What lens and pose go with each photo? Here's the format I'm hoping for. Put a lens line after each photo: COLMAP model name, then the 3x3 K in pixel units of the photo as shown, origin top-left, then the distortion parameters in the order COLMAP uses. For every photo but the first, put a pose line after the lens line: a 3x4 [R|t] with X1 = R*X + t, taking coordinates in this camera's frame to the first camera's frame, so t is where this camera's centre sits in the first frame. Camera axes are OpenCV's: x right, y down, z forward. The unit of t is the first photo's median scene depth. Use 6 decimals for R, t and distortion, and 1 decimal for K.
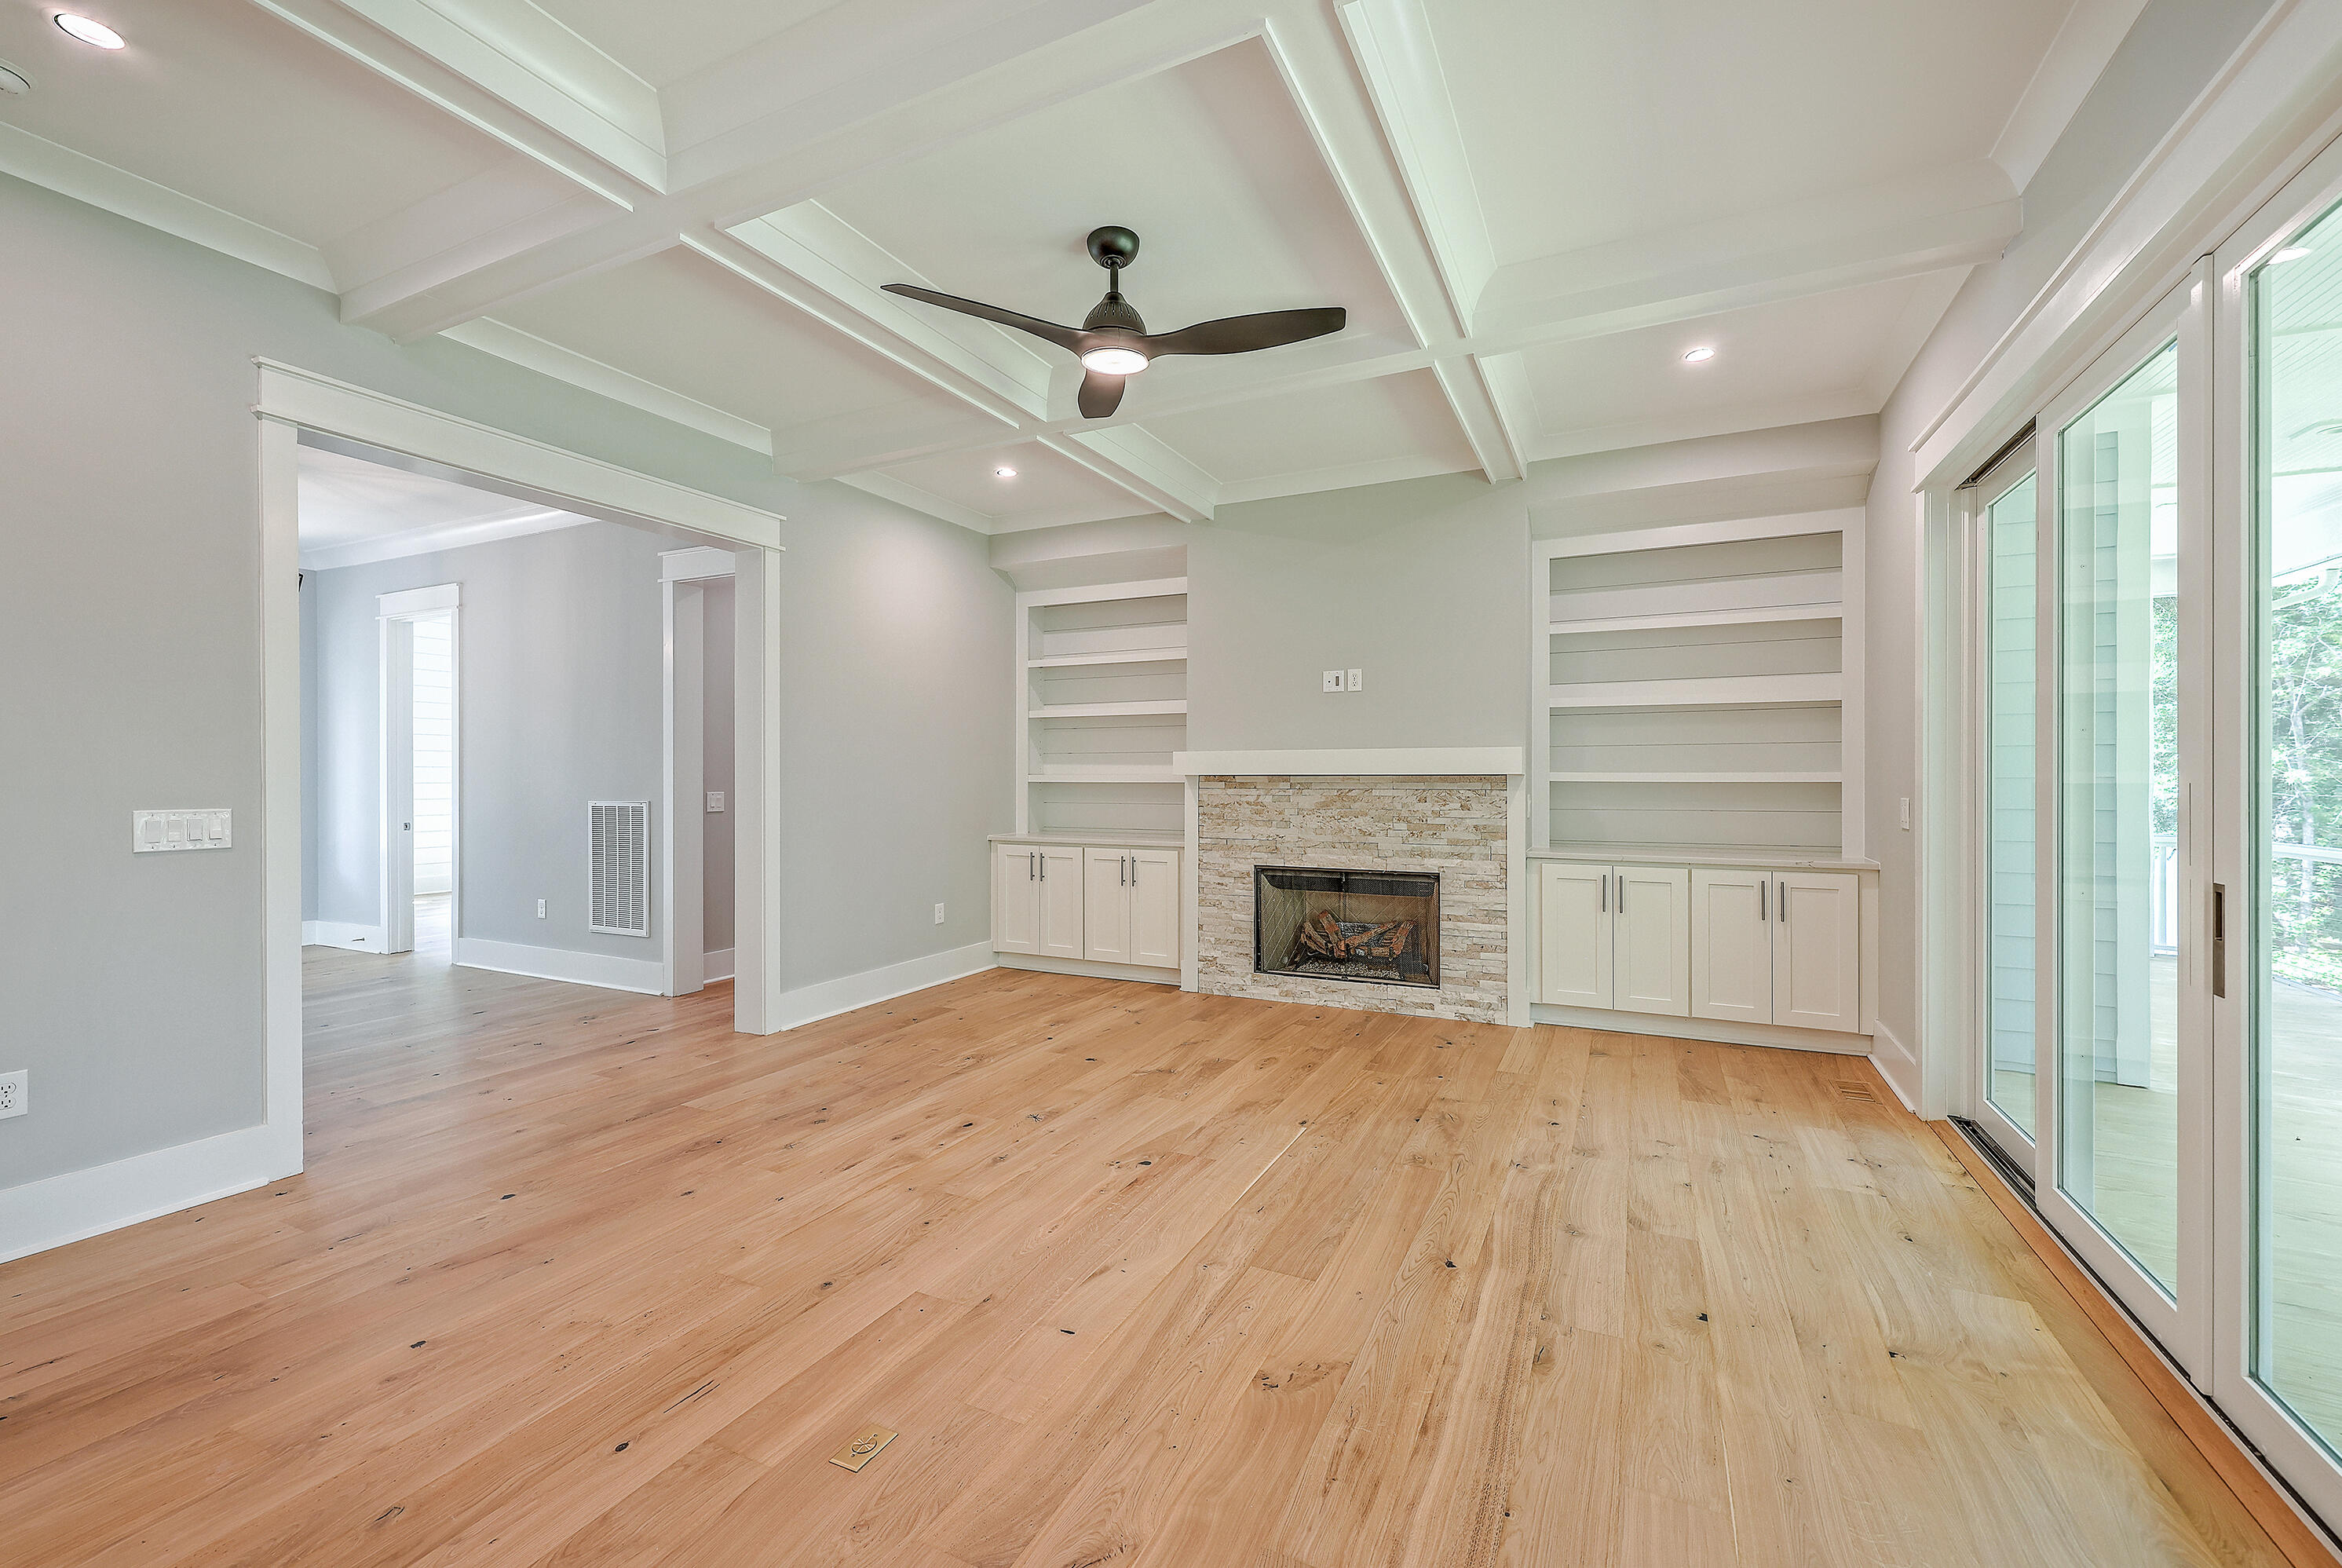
lens RADIAL K [[948.6, 0, 1178.6], [0, 948.6, 783.0], [0, 0, 1]] dist [0.001769, 0.000408]
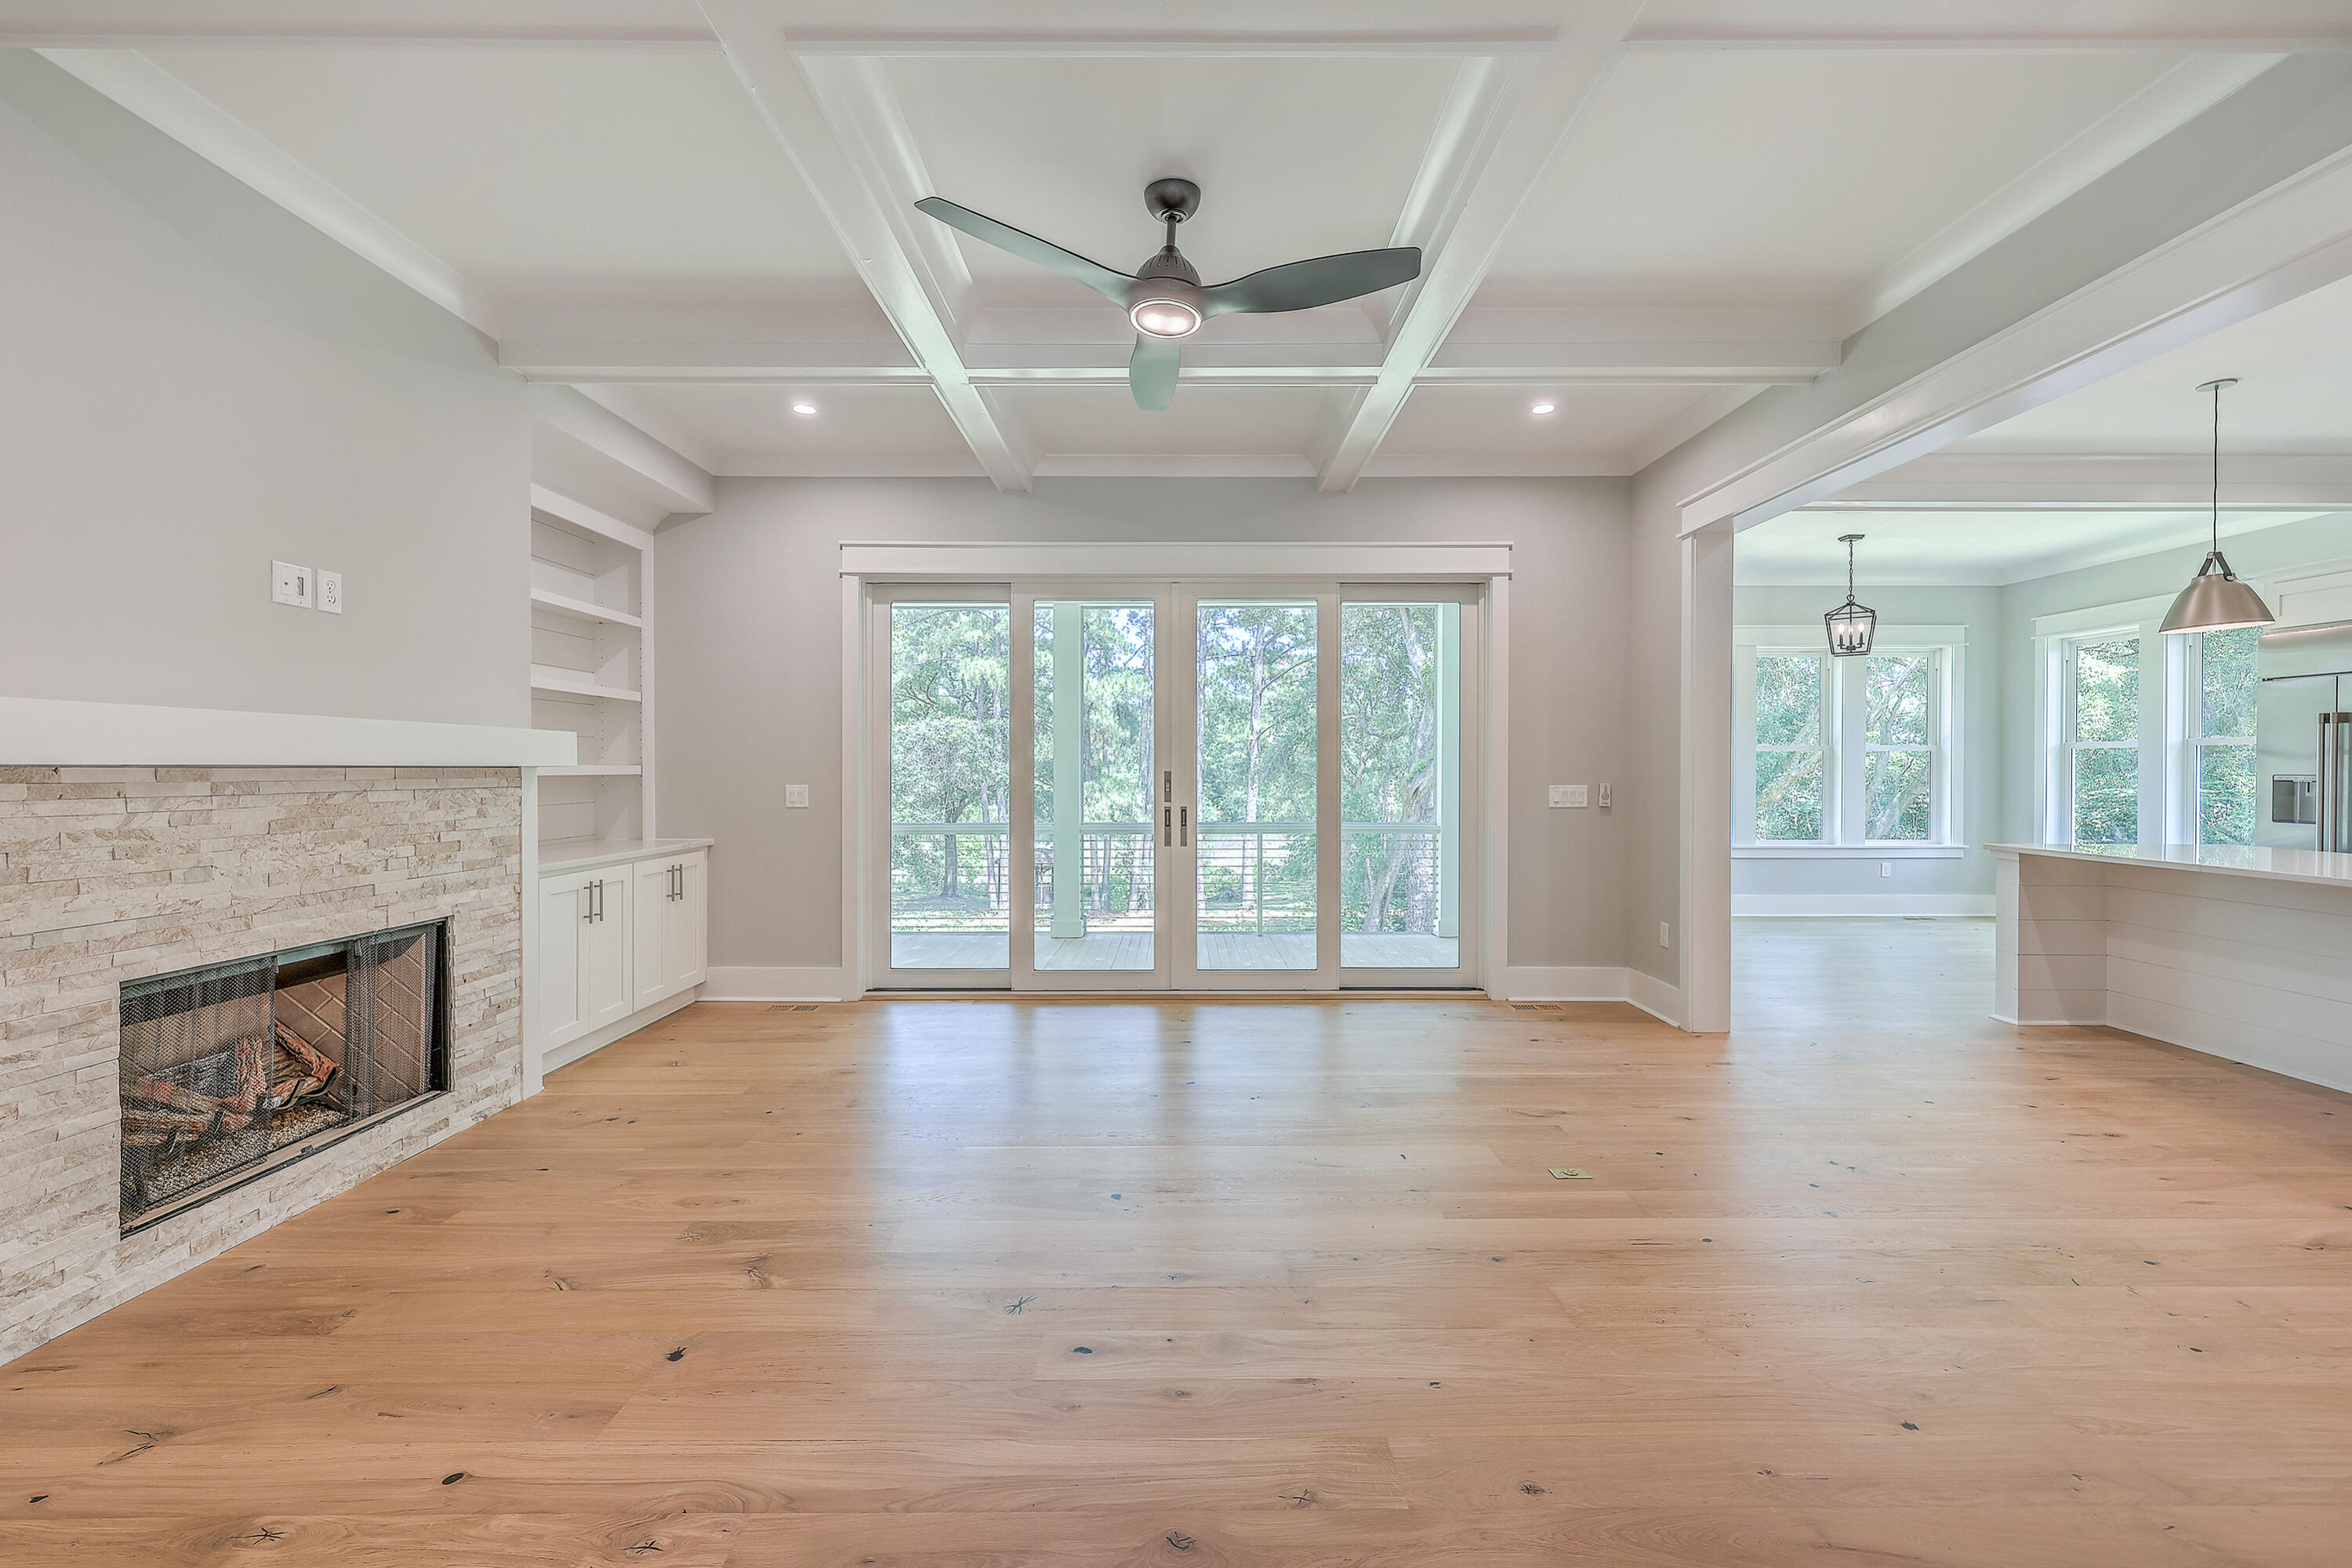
lens RADIAL K [[952.6, 0, 1183.9], [0, 952.6, 778.0], [0, 0, 1]] dist [0.001769, 0.000408]
pose [[-0.440759, -0.007858, 0.897591, -0.585648], [0.007289, 0.999897, 0.012333, -0.005346], [-0.897596, 0.011978, -0.440657, 0.896542]]
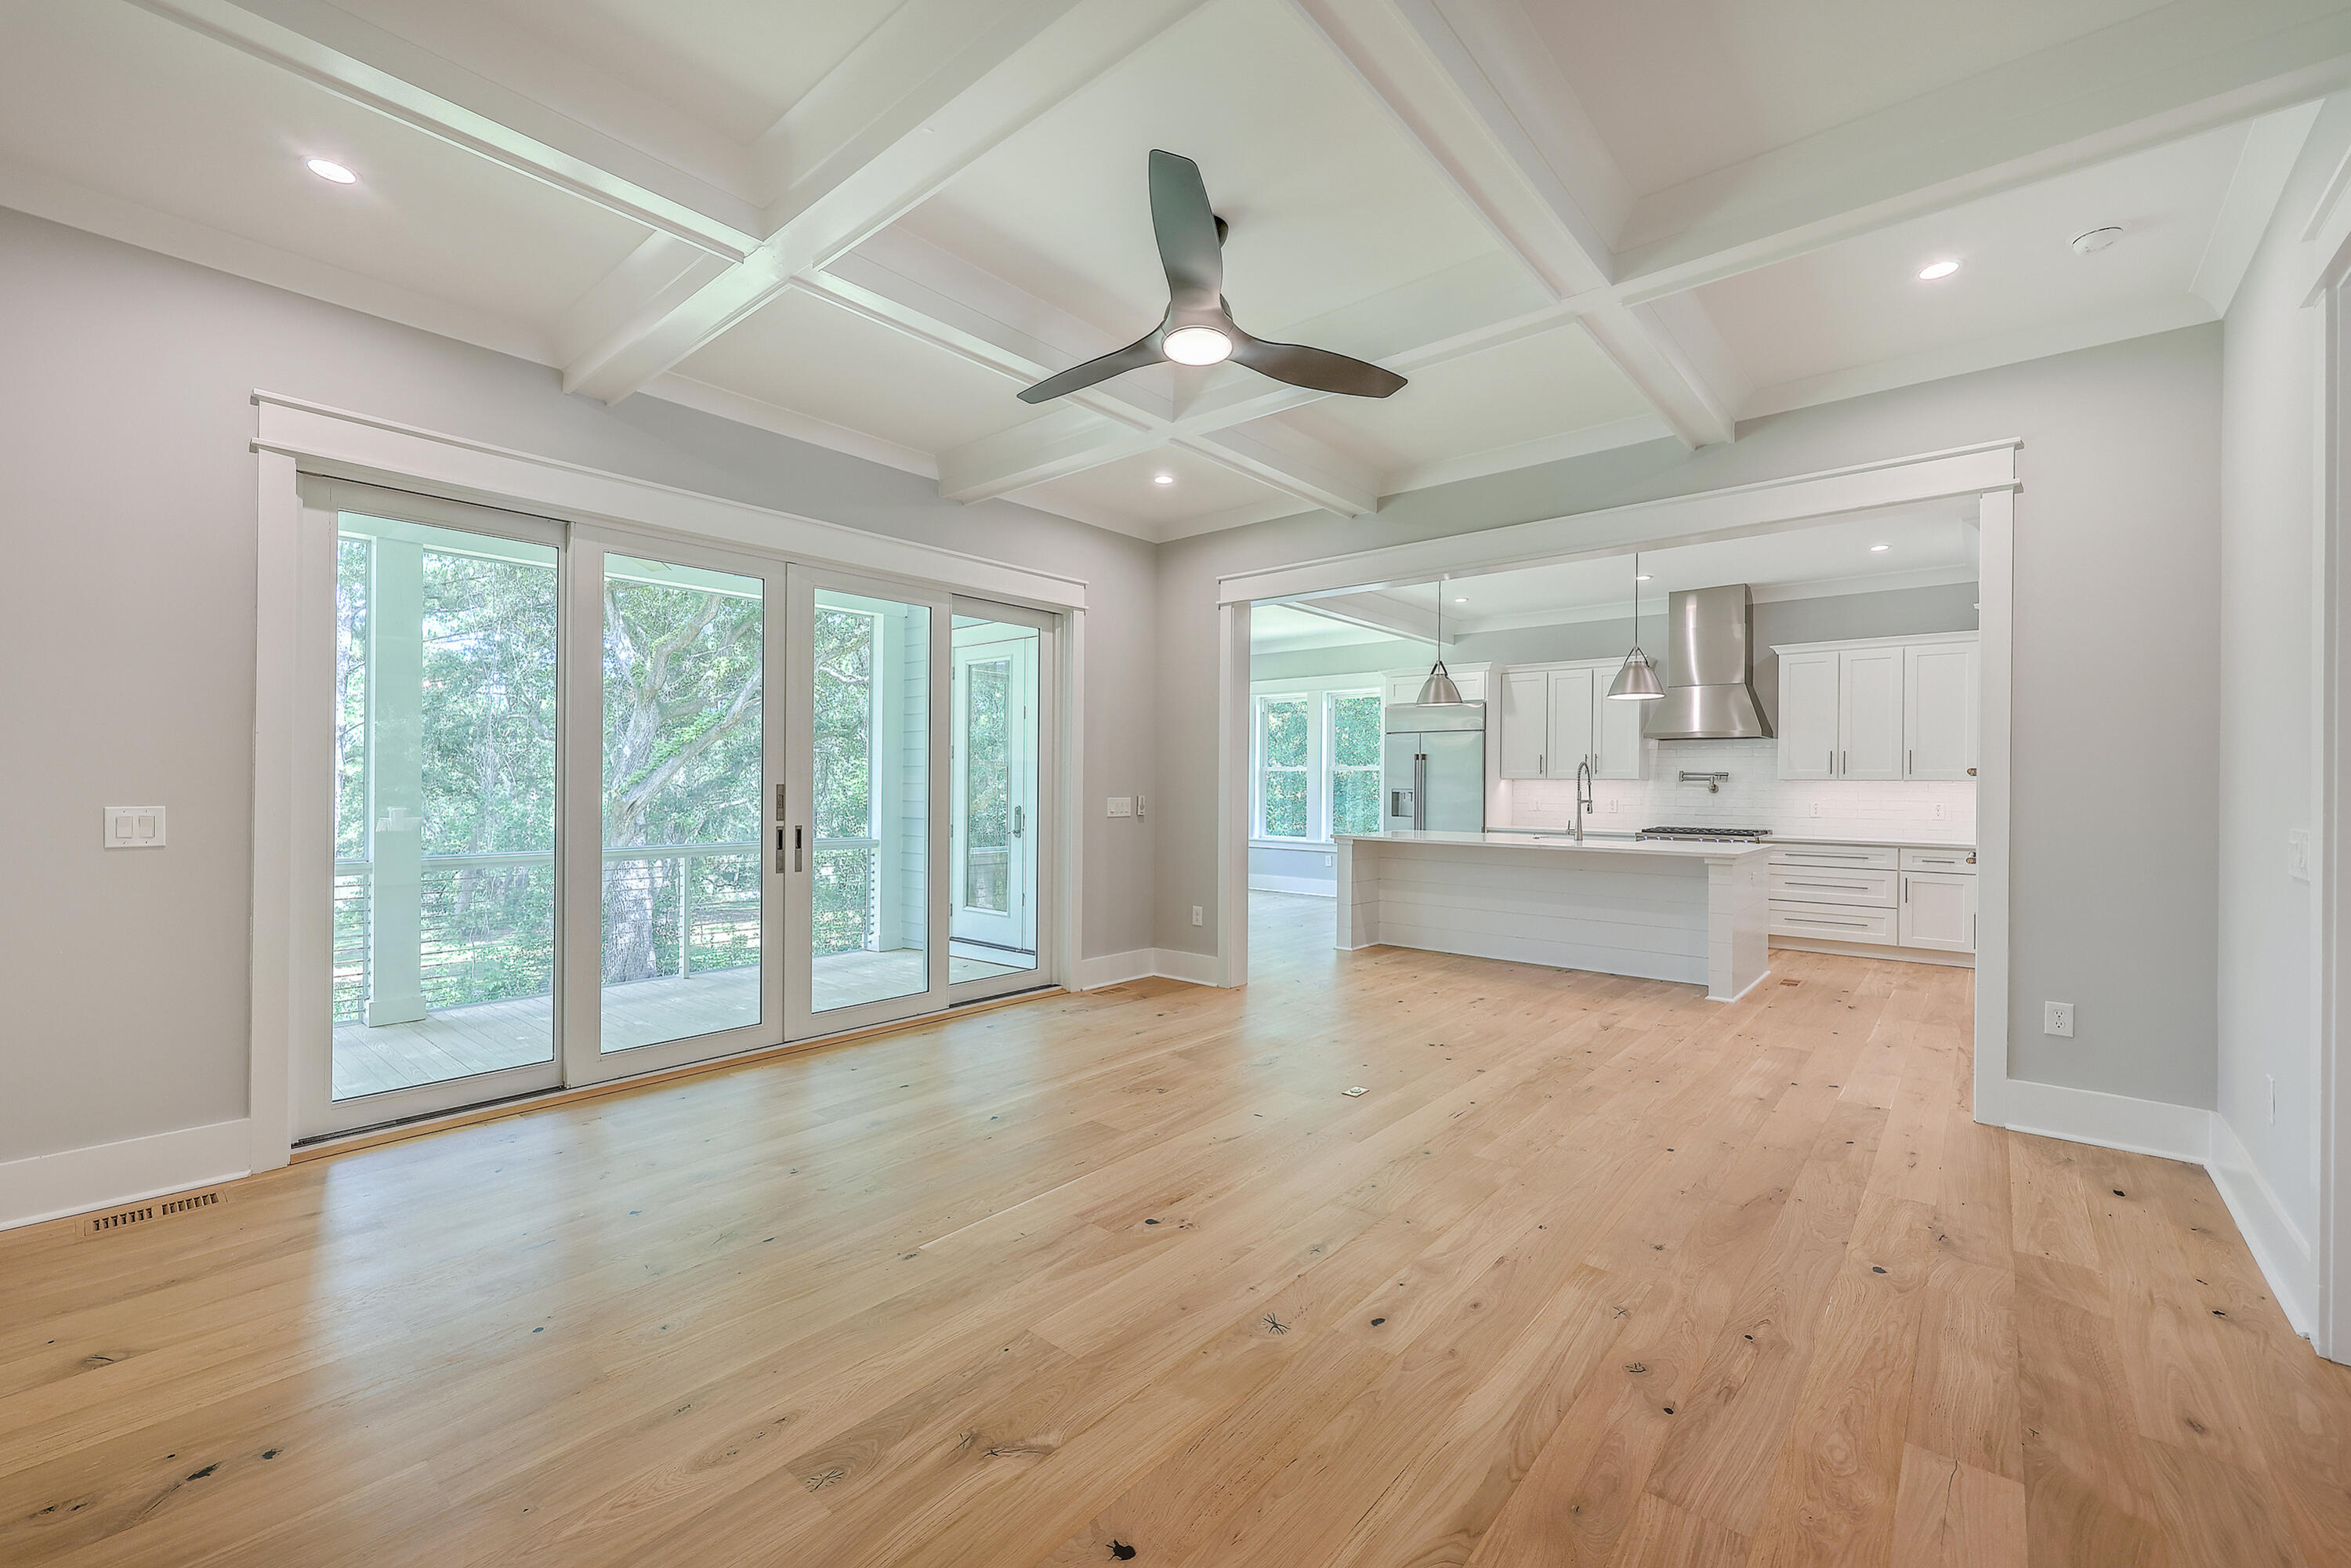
lens RADIAL K [[952.1, 0, 1183.1], [0, 952.1, 780.3], [0, 0, 1]] dist [0.001769, 0.000408]
pose [[-0.968108, -0.005039, 0.250481, -0.189171], [-0.004248, 0.999984, 0.003698, -0.008774], [-0.250496, 0.002516, -0.968114, 1.239225]]
